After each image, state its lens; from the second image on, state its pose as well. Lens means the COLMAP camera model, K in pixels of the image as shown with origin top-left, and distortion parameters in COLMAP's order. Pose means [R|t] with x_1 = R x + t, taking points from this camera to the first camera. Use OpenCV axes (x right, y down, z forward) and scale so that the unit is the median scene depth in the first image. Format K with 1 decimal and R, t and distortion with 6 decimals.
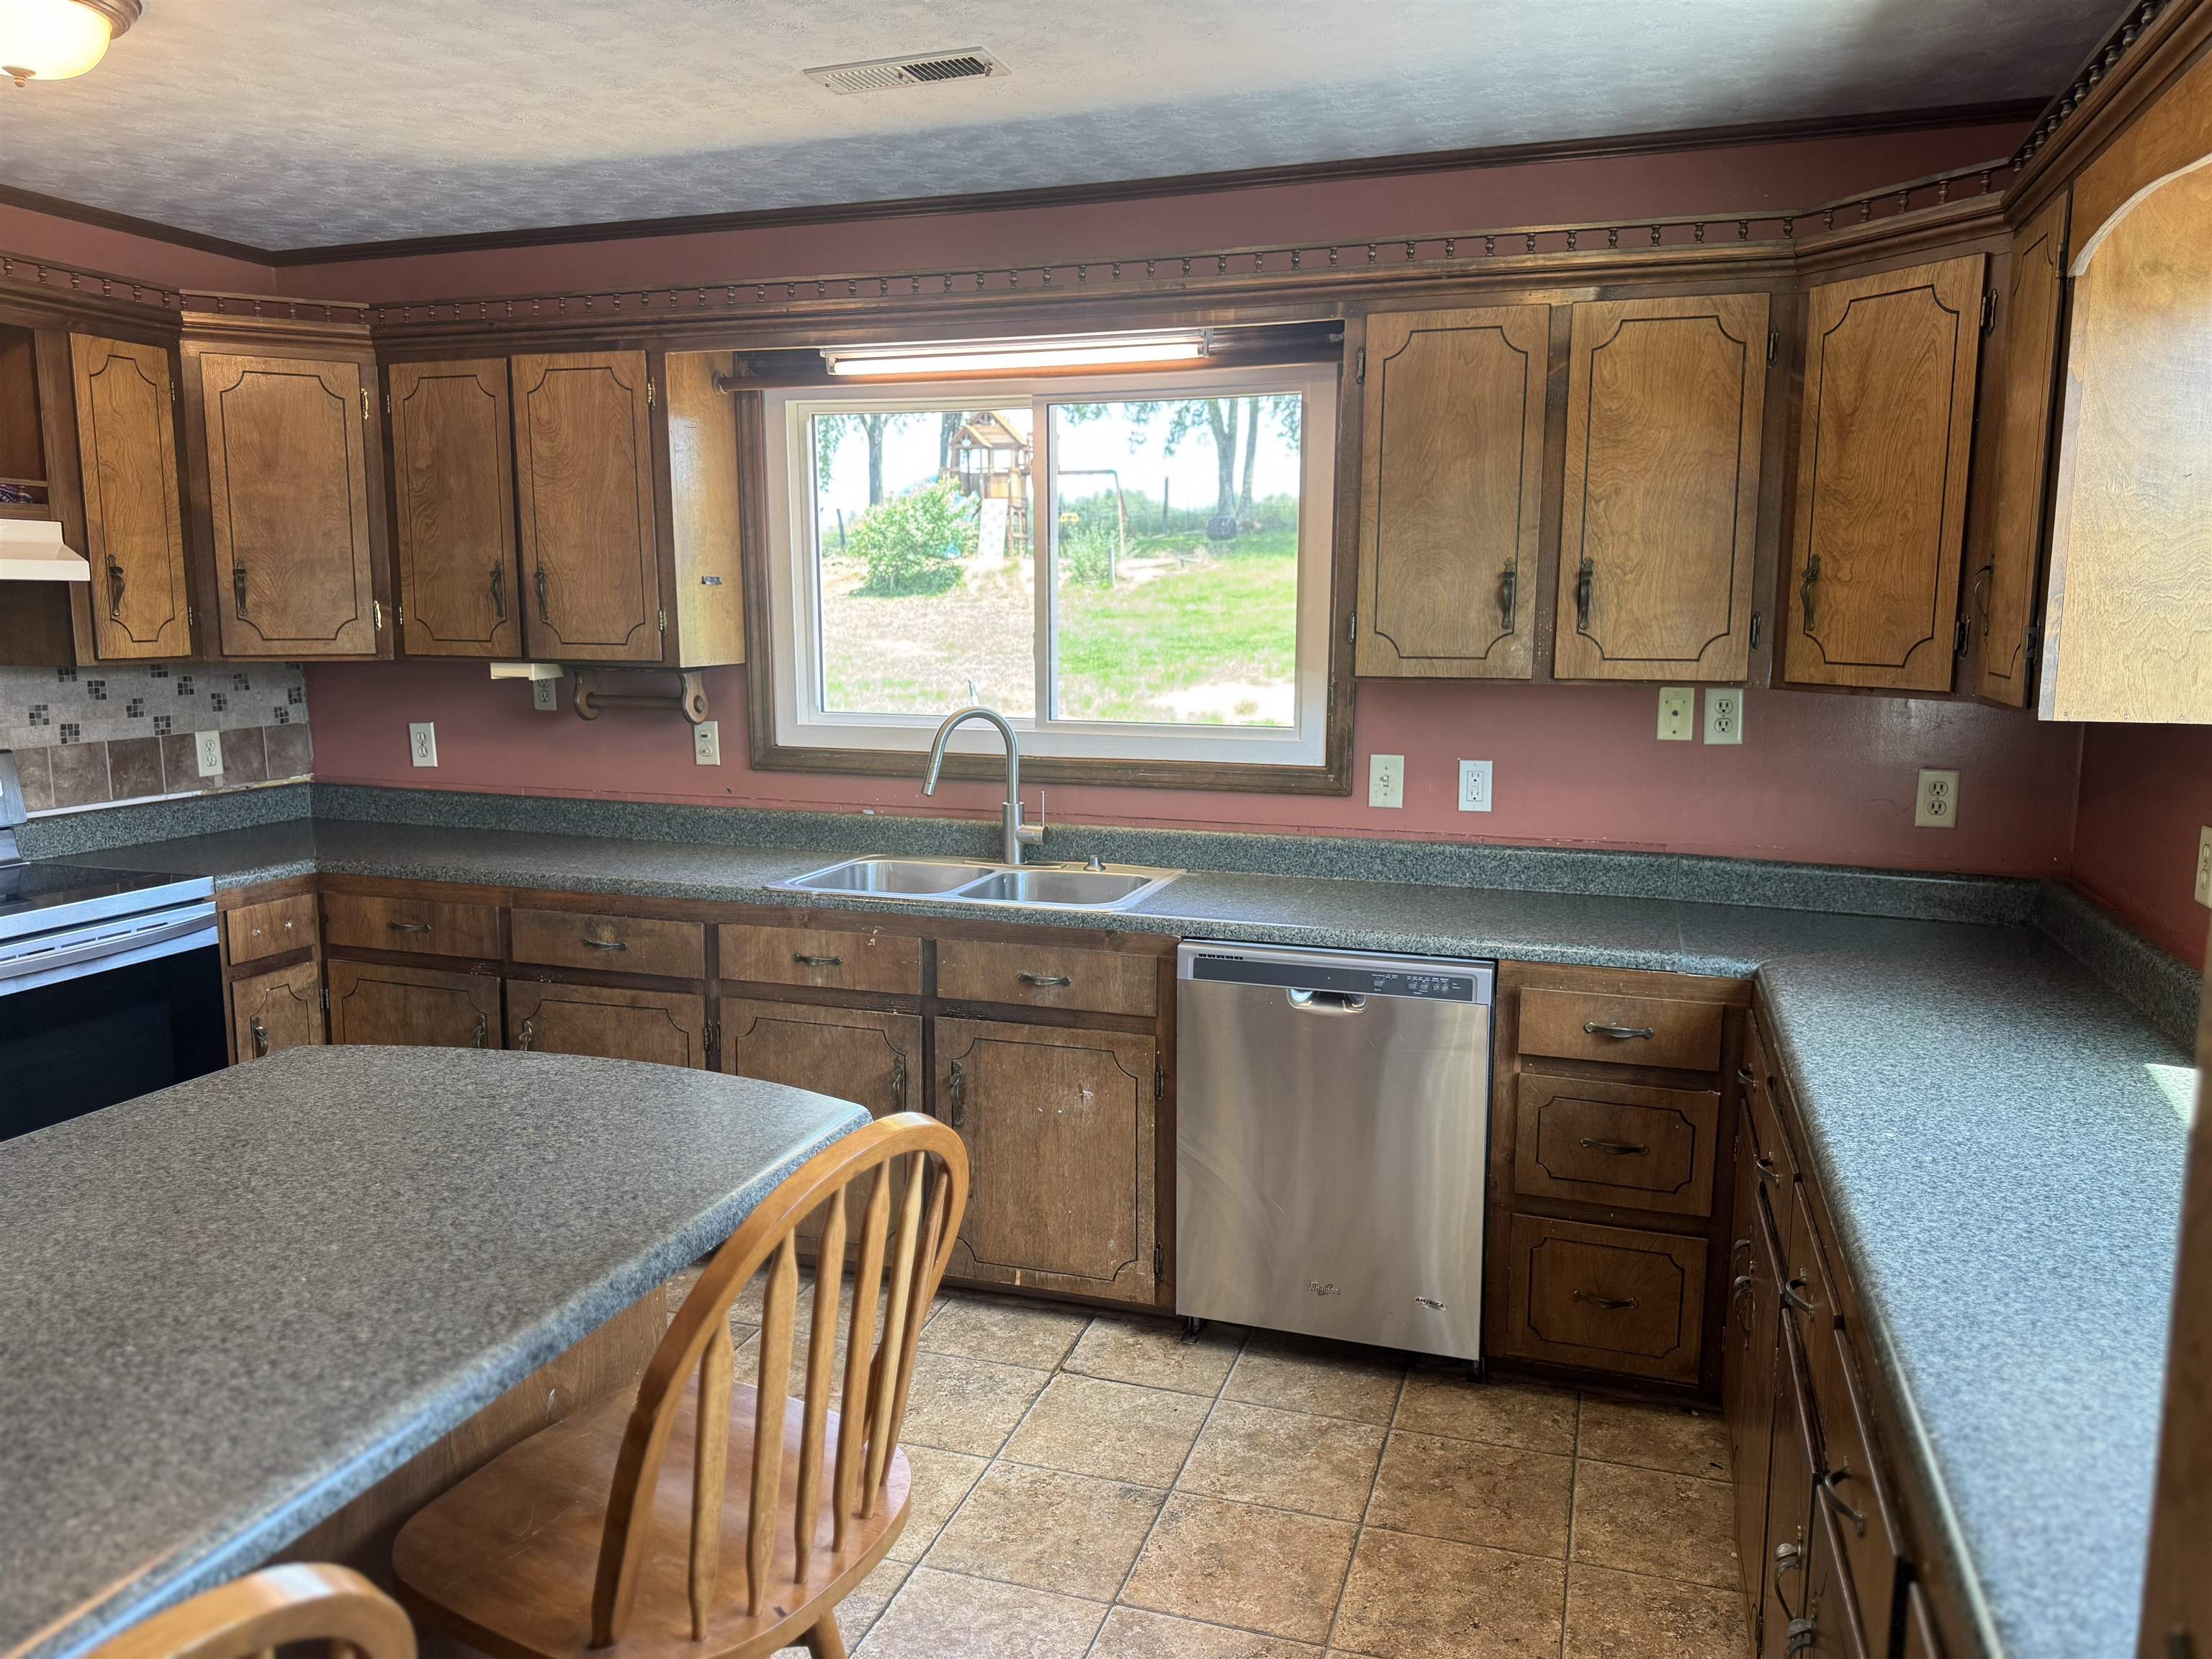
lens RADIAL K [[1555.5, 0, 1105.3], [0, 1555.5, 820.2], [0, 0, 1]] dist [0.135999, -0.208717]
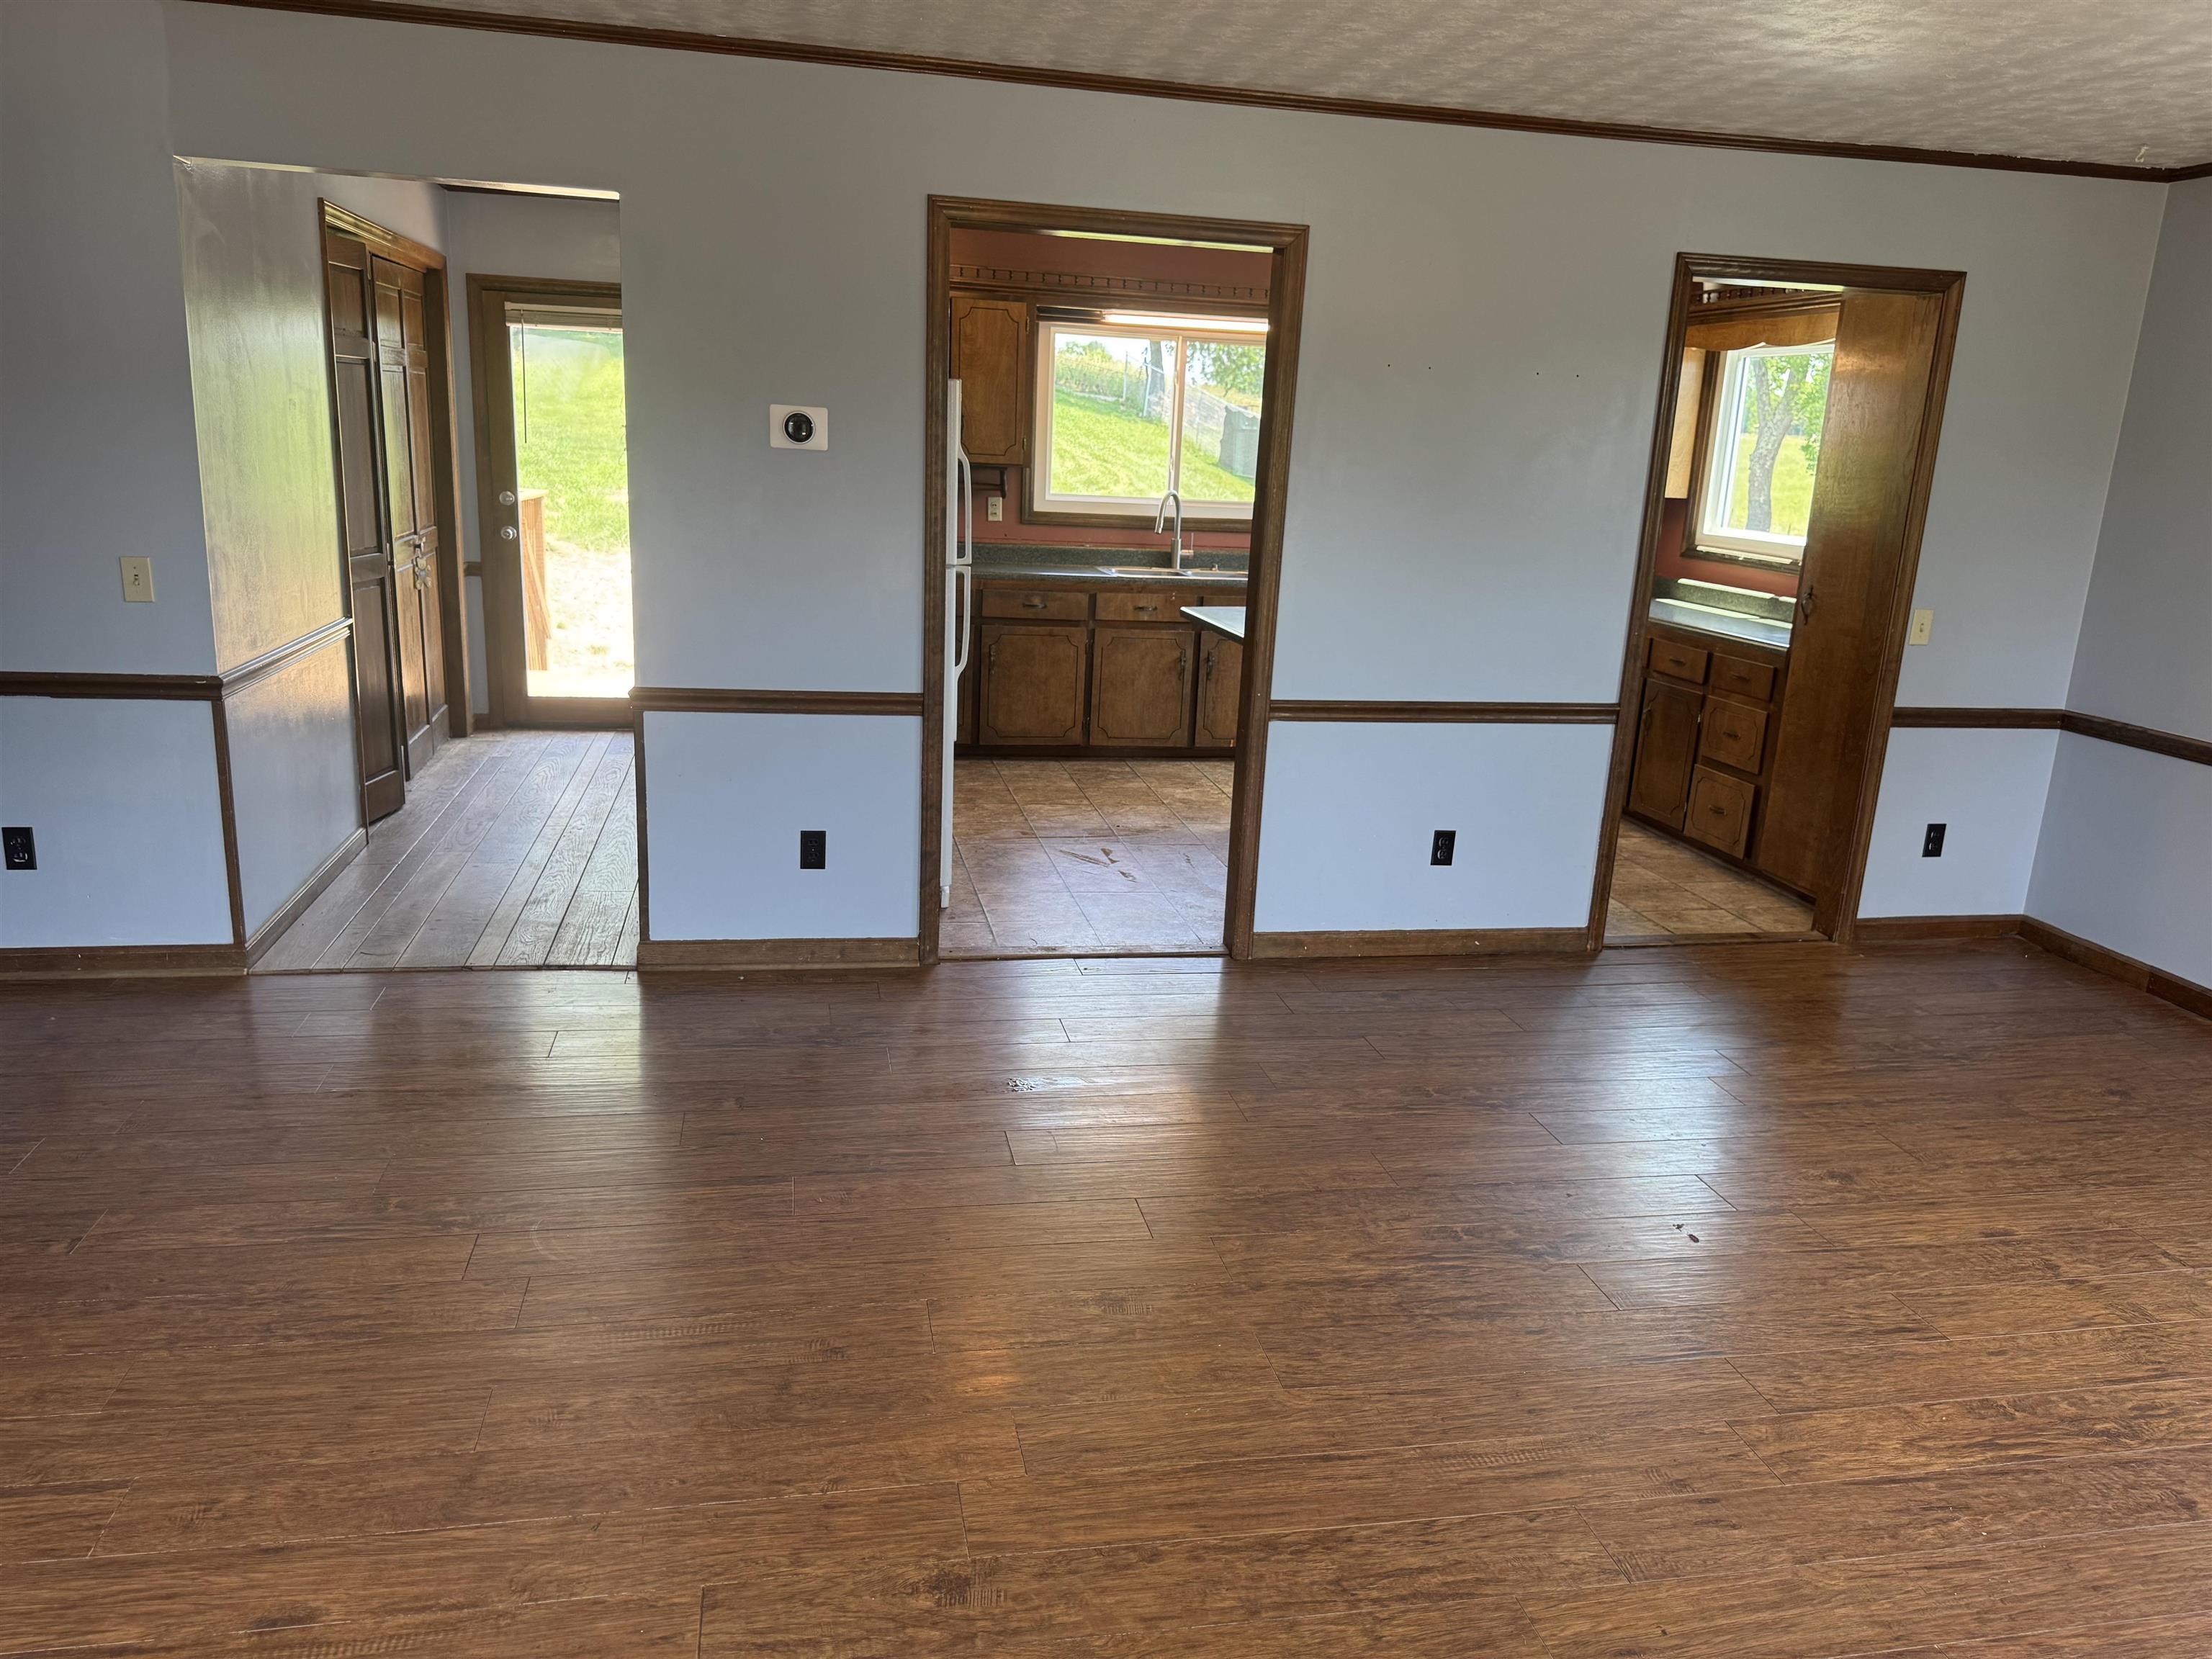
lens RADIAL K [[1555.5, 0, 1105.3], [0, 1555.5, 820.2], [0, 0, 1]] dist [0.135999, -0.208717]
pose [[0.867556, -0.080311, 0.490812, -1.361392], [0.023416, 0.992377, 0.120990, 0.121569], [-0.496788, -0.093473, 0.862824, -0.899990]]
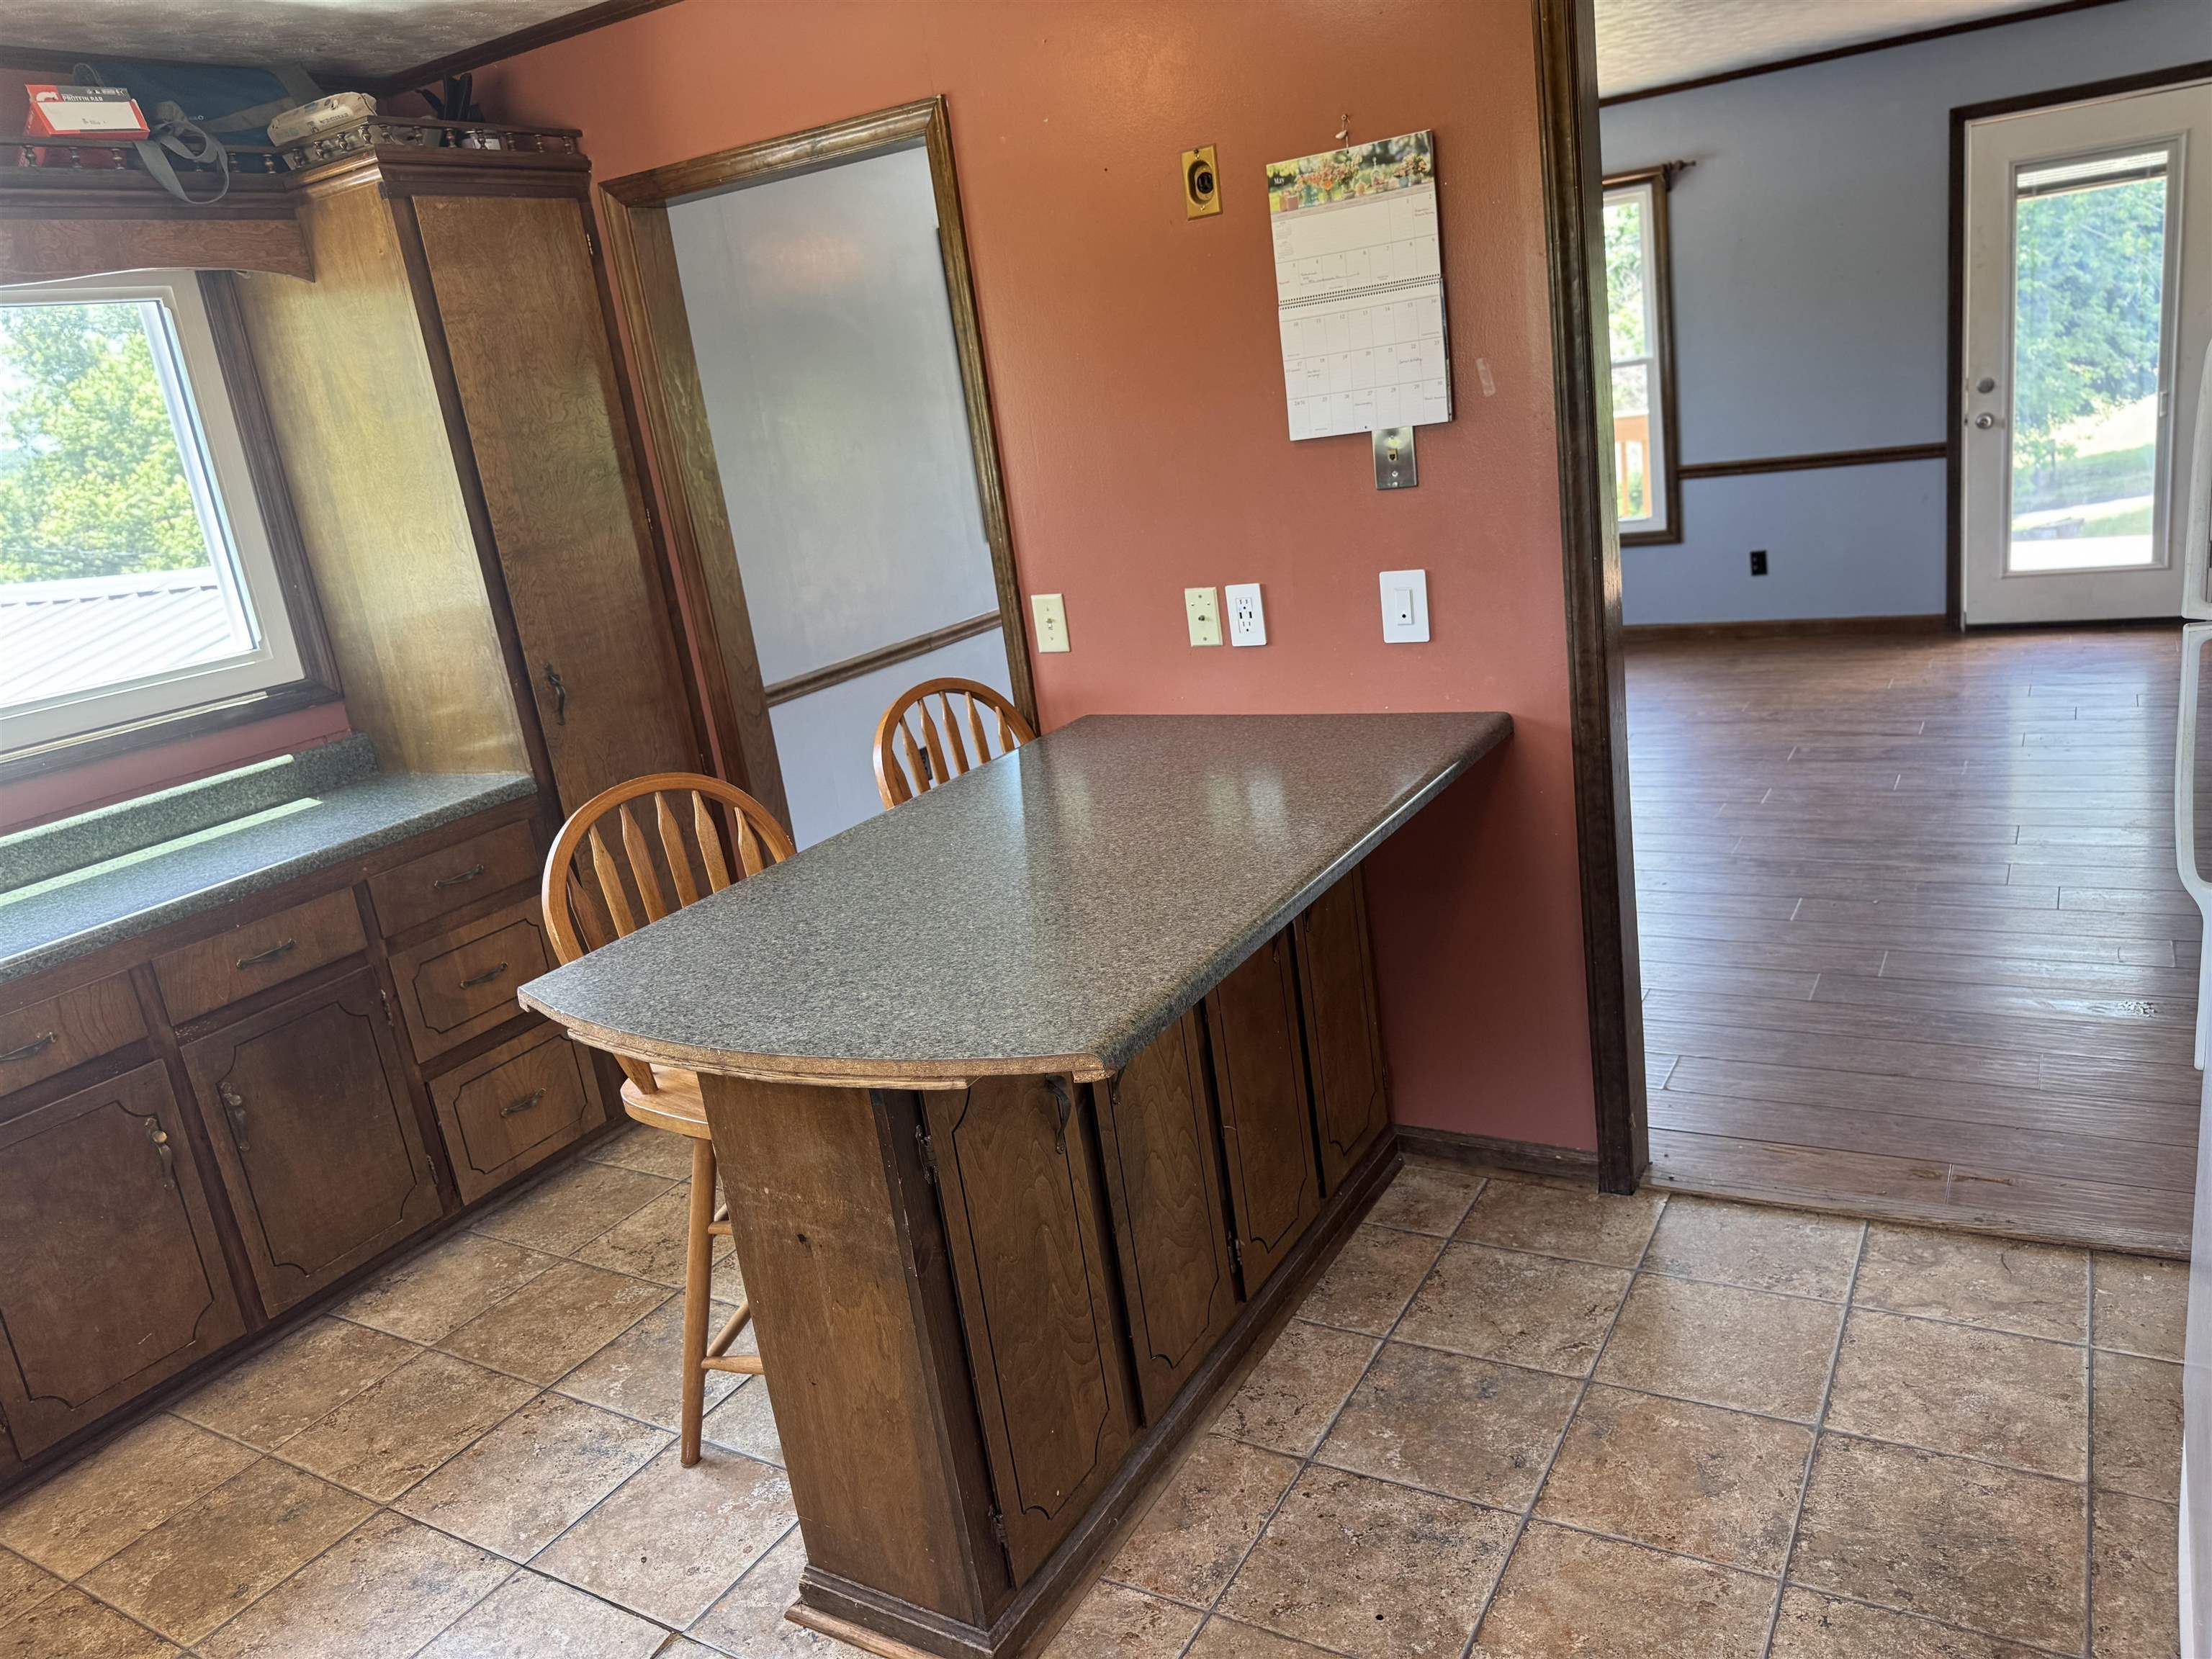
lens RADIAL K [[1555.5, 0, 1105.3], [0, 1555.5, 820.2], [0, 0, 1]] dist [0.135999, -0.208717]
pose [[-0.967534, 0.068747, 0.243214, -0.475574], [0.163270, 0.904570, 0.393823, -0.159169], [-0.192930, 0.420746, -0.886426, 1.080762]]
